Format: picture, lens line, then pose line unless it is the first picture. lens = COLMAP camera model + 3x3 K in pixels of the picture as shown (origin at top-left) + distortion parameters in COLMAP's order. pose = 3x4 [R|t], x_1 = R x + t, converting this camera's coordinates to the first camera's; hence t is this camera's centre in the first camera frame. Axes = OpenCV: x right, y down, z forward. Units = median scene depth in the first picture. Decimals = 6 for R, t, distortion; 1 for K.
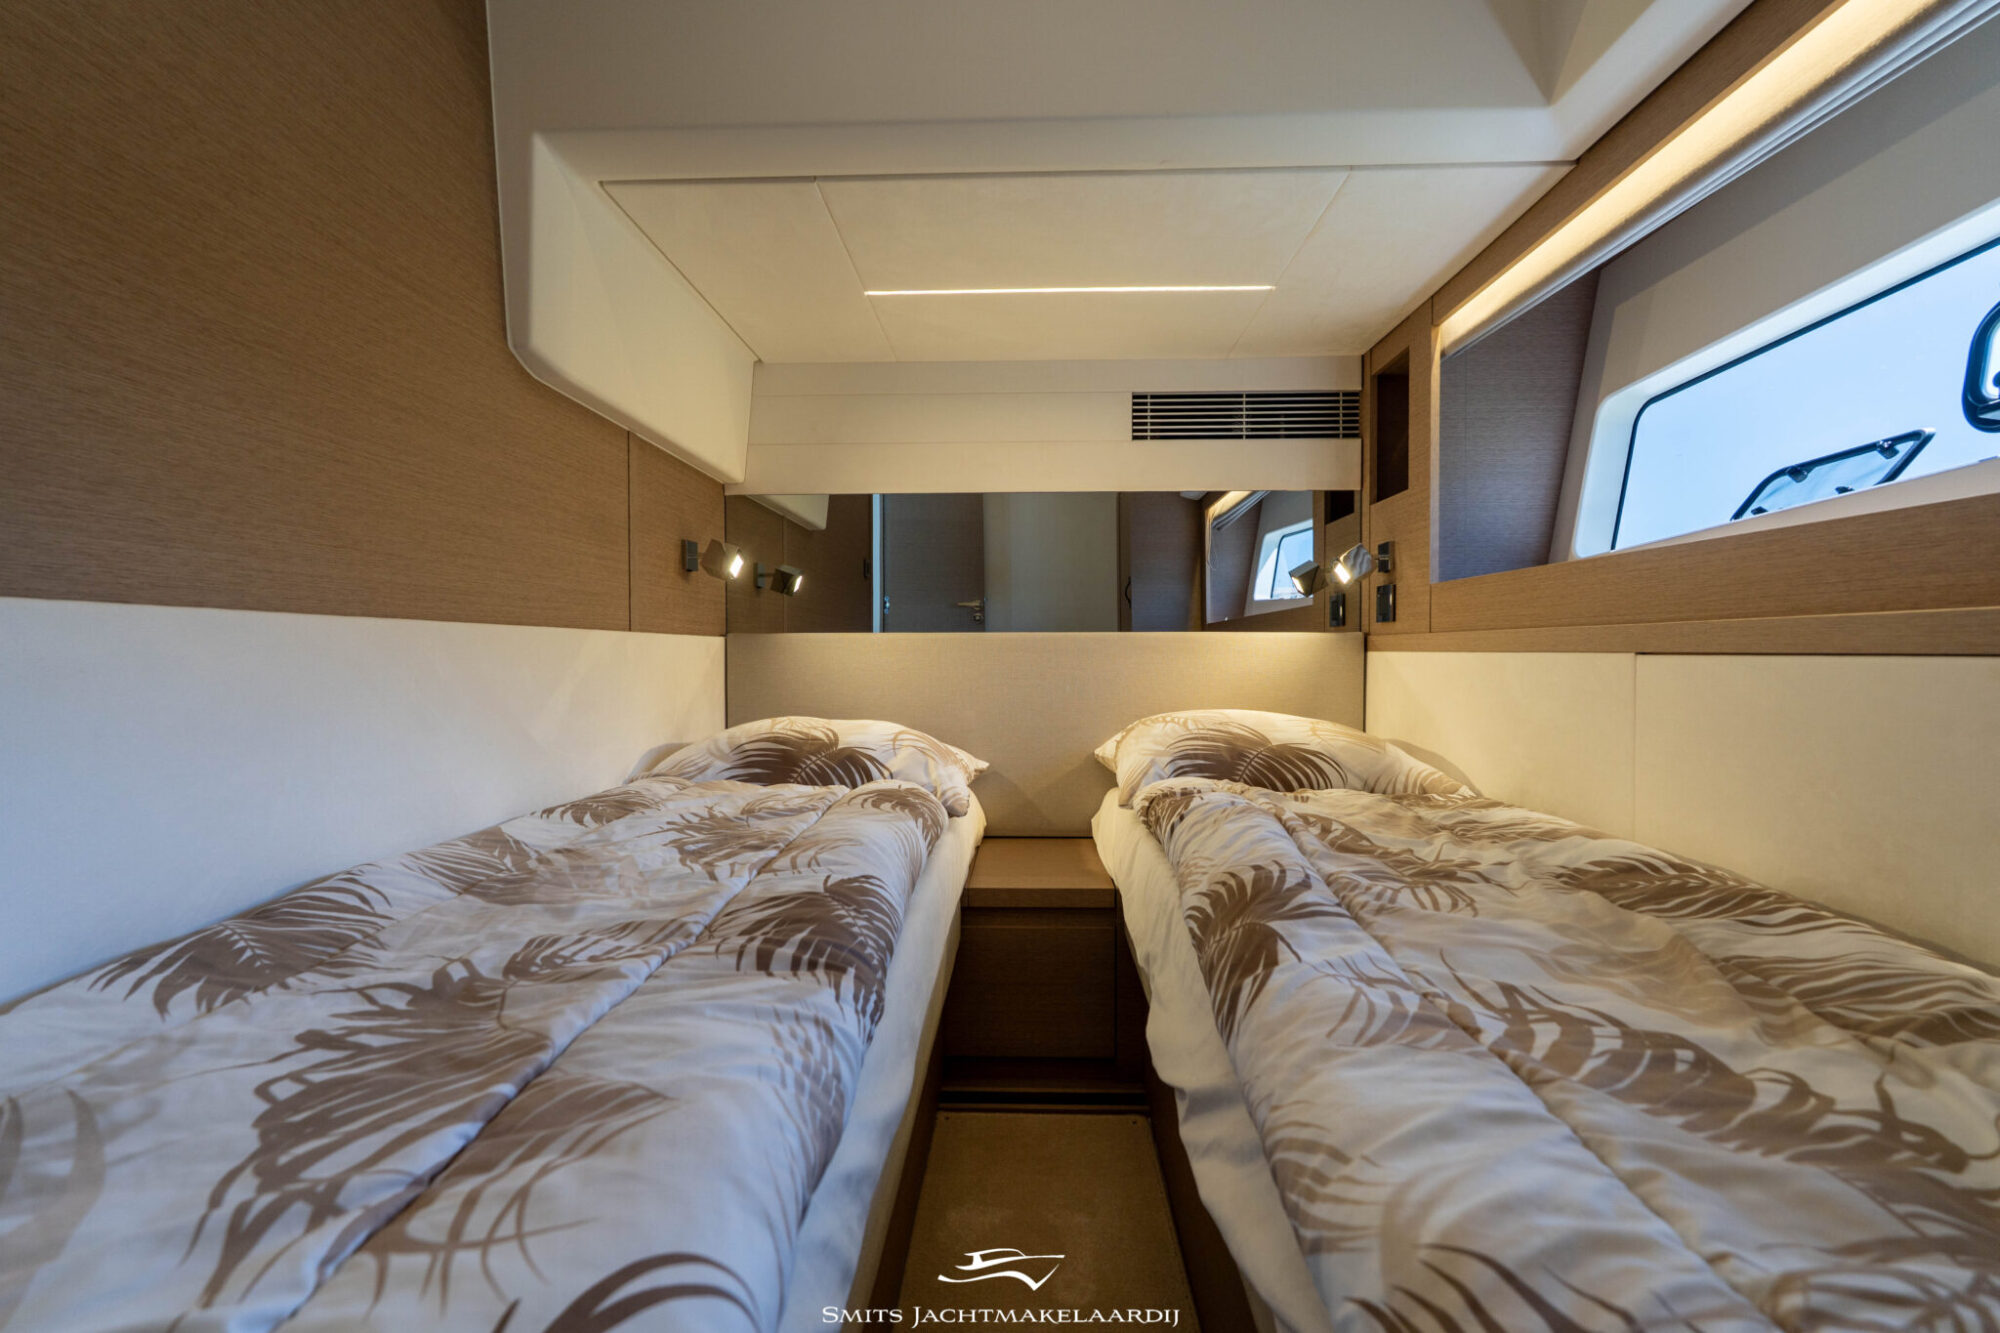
lens RADIAL K [[880.4, 0, 999.8], [0, 880.4, 665.3], [0, 0, 1]] dist [-0.003166, 0.000061]
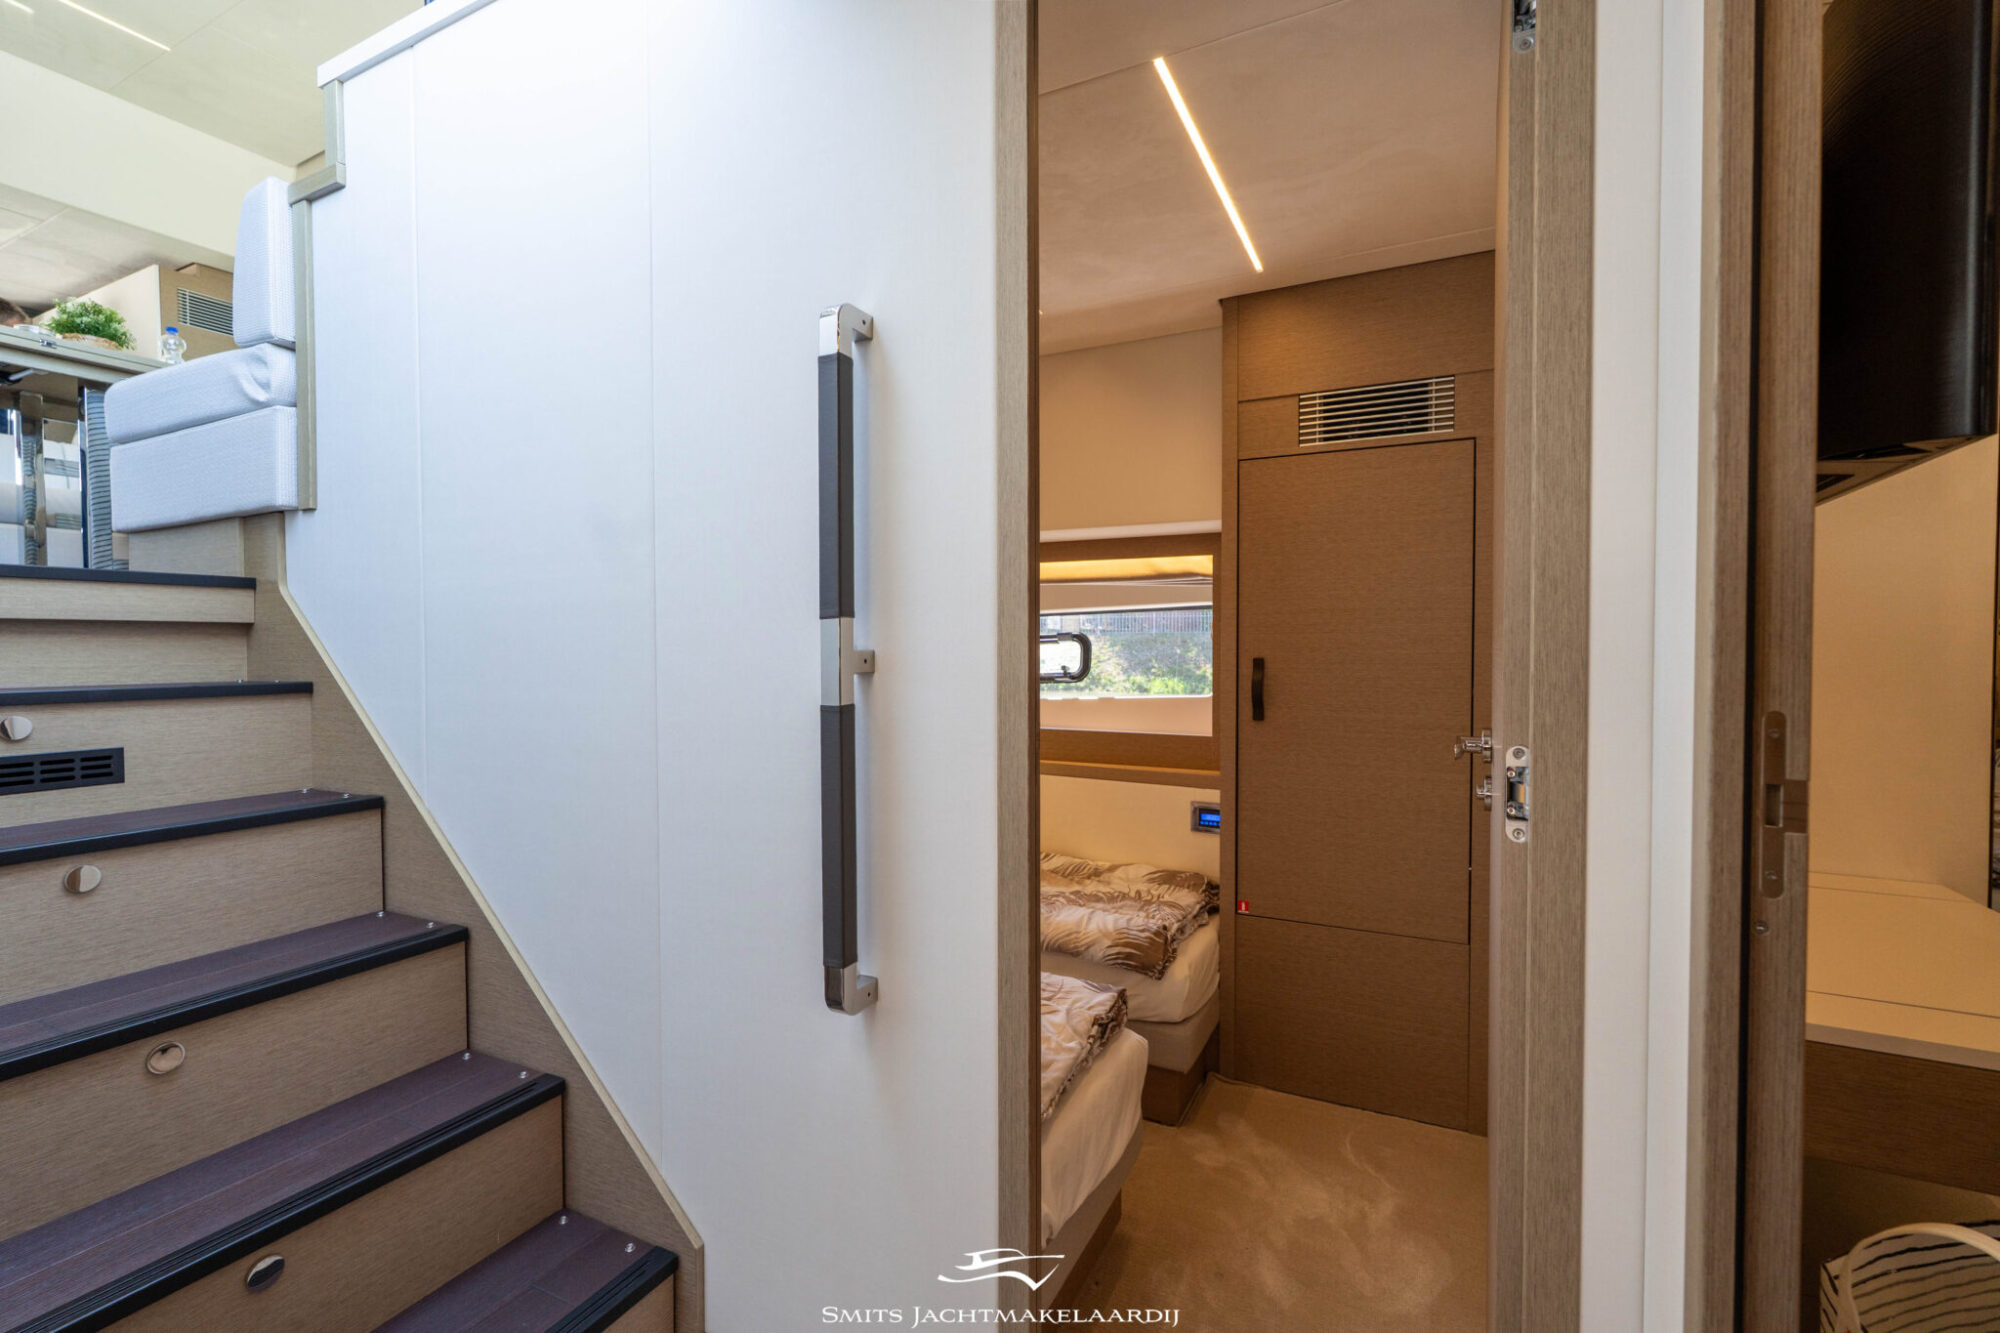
lens RADIAL K [[880.4, 0, 1002.4], [0, 880.4, 665.5], [0, 0, 1]] dist [-0.003166, 0.000061]
pose [[0.415958, -0.019273, 0.909179, -1.040528], [0.015412, 0.999781, 0.014142, -0.232532], [-0.909253, 0.008129, 0.416164, -0.134348]]
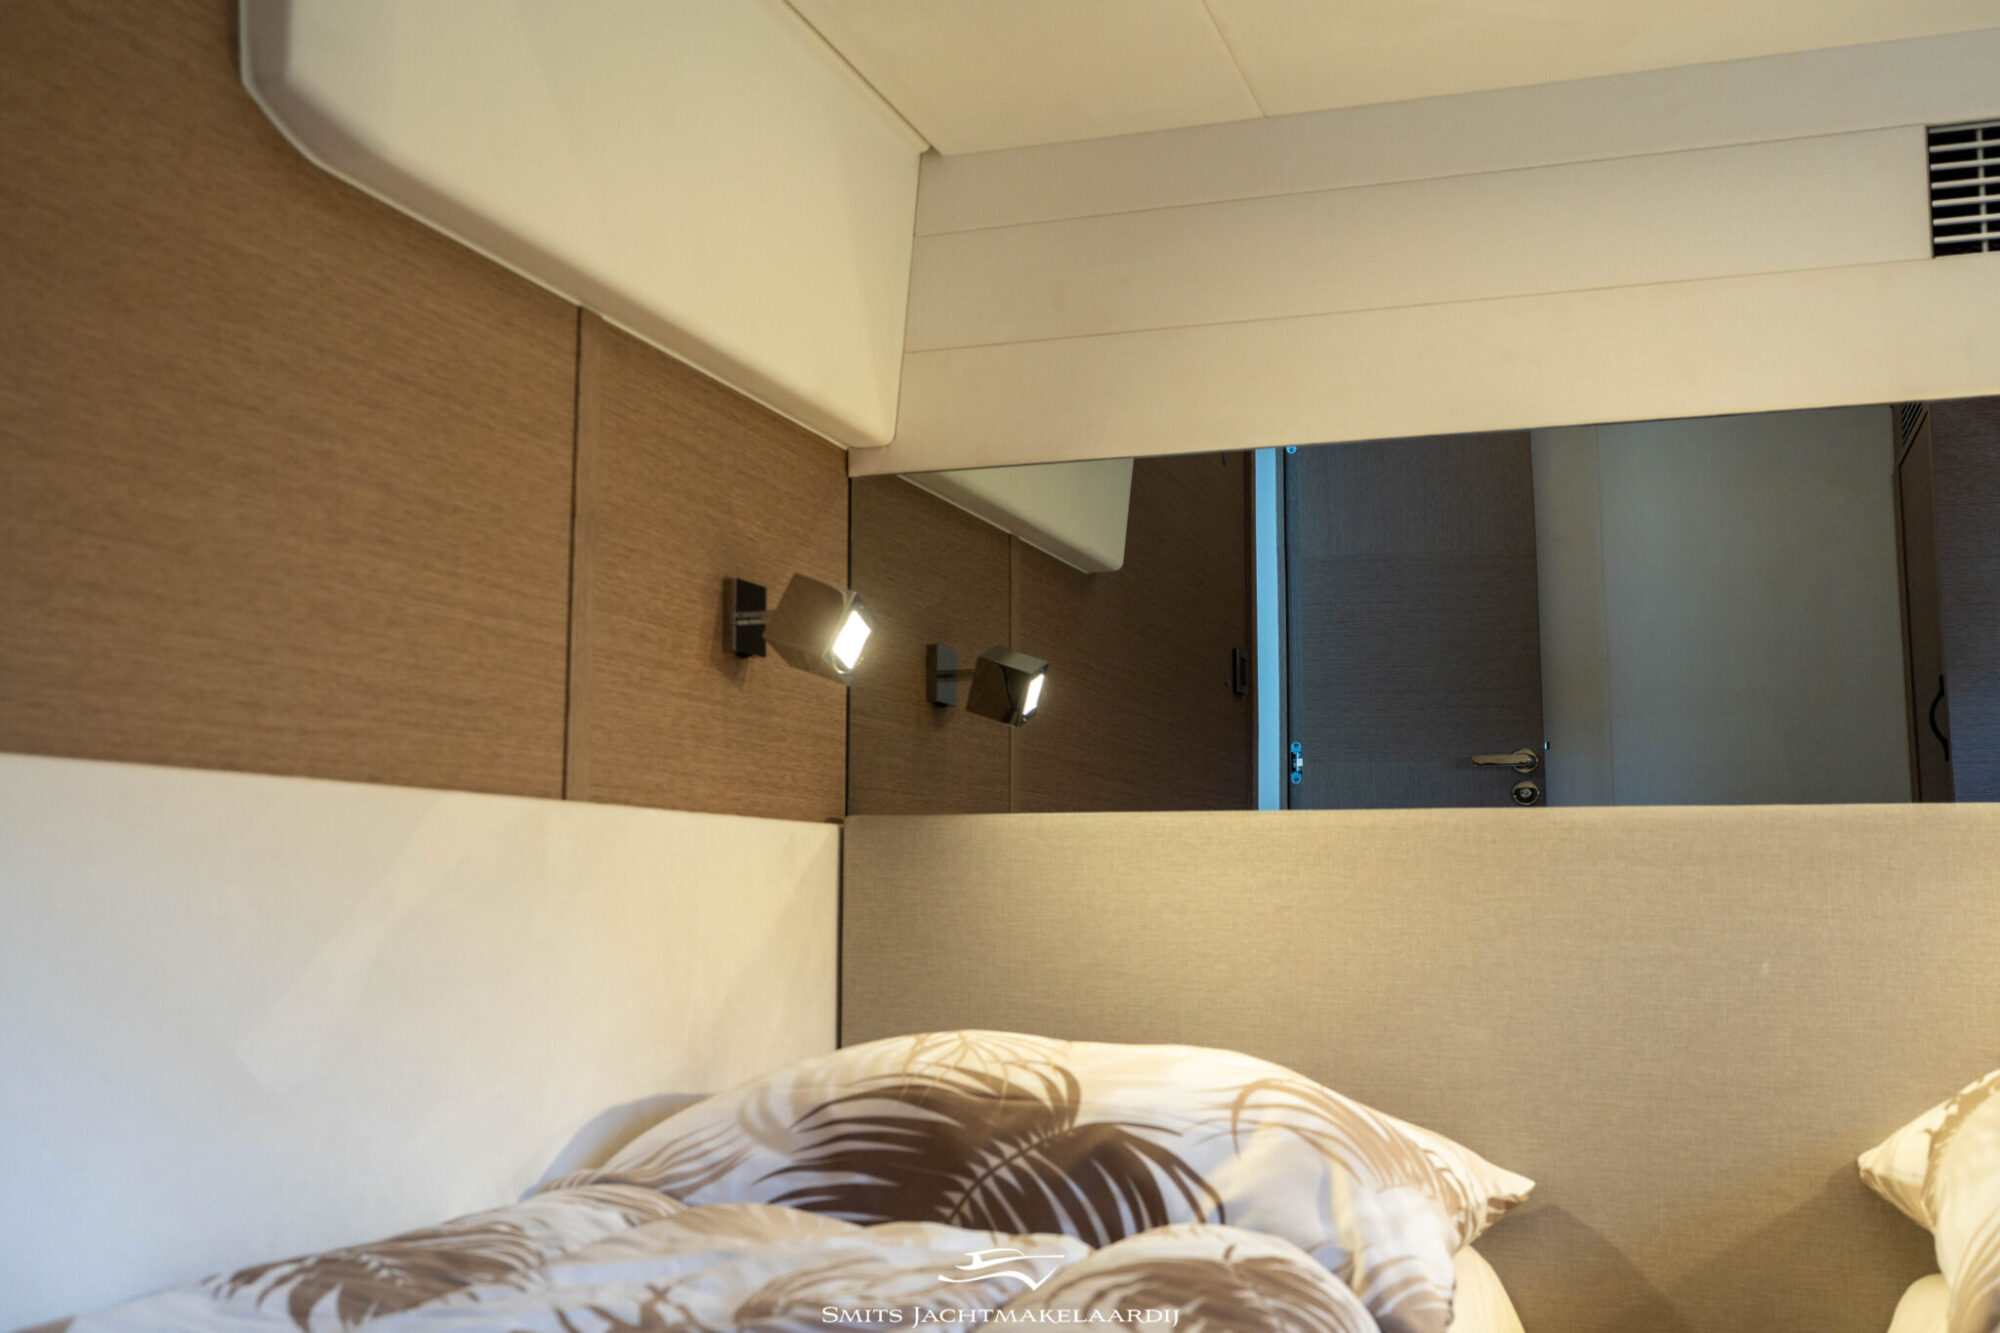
lens RADIAL K [[1988.2, 0, 1003.4], [0, 1988.2, 658.2], [0, 0, 1]] dist [0.002745, 0.000000]
pose [[0.956899, -0.029348, -0.288935, 0.026012], [-0.008854, 0.991471, -0.130030, 0.012228], [0.290287, 0.126984, 0.948477, 0.205871]]
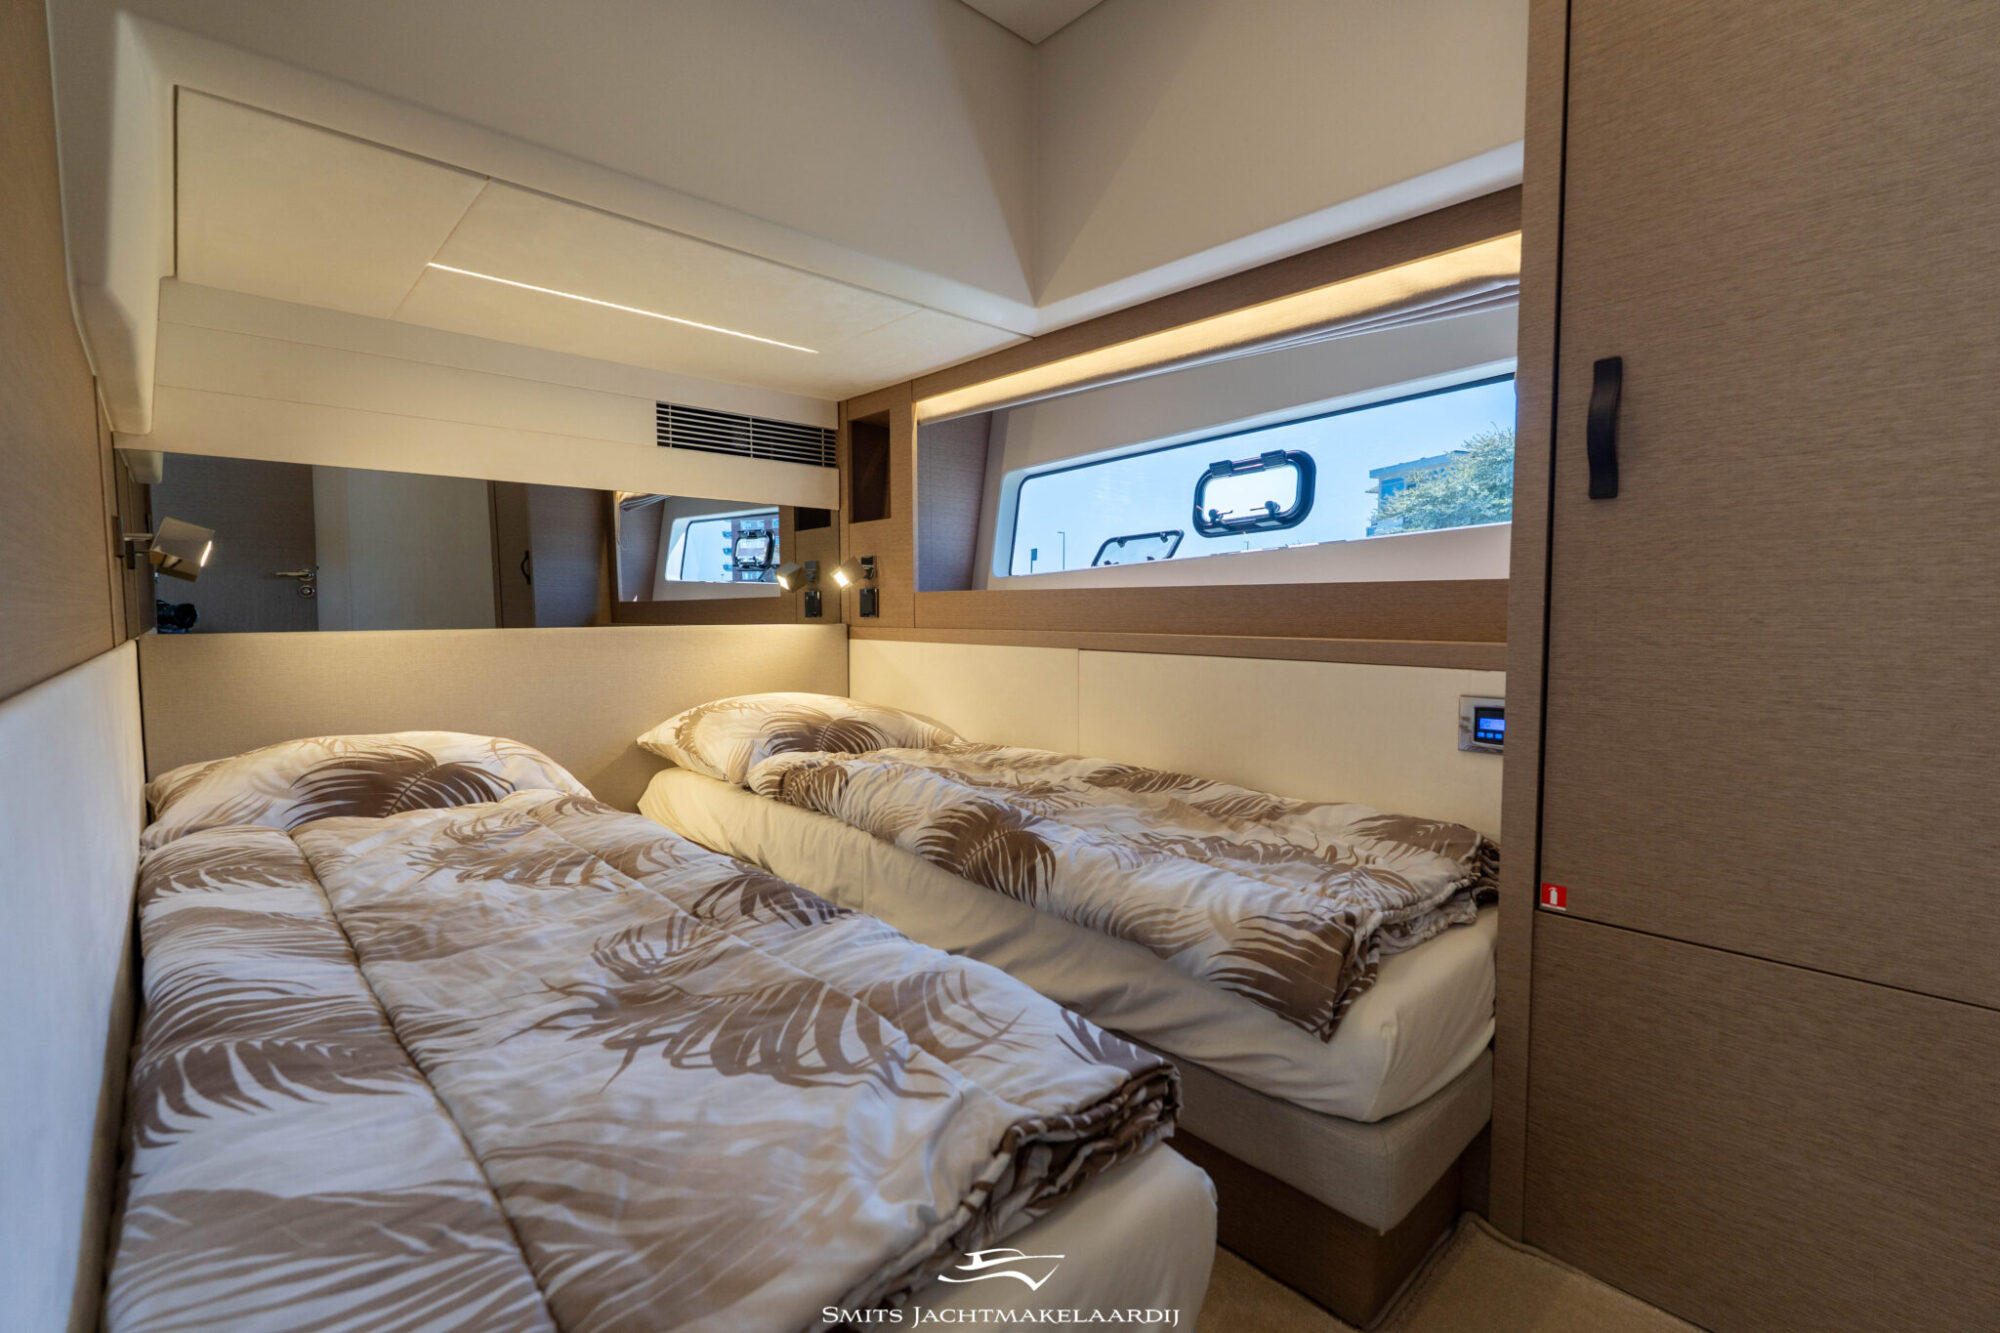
lens RADIAL K [[880.4, 0, 1000.5], [0, 880.4, 666.7], [0, 0, 1]] dist [-0.003166, 0.000061]
pose [[0.705081, -0.047434, 0.707539, -0.416260], [0.013822, 0.998490, 0.053165, -0.050850], [-0.708992, -0.027706, 0.704672, -0.069764]]
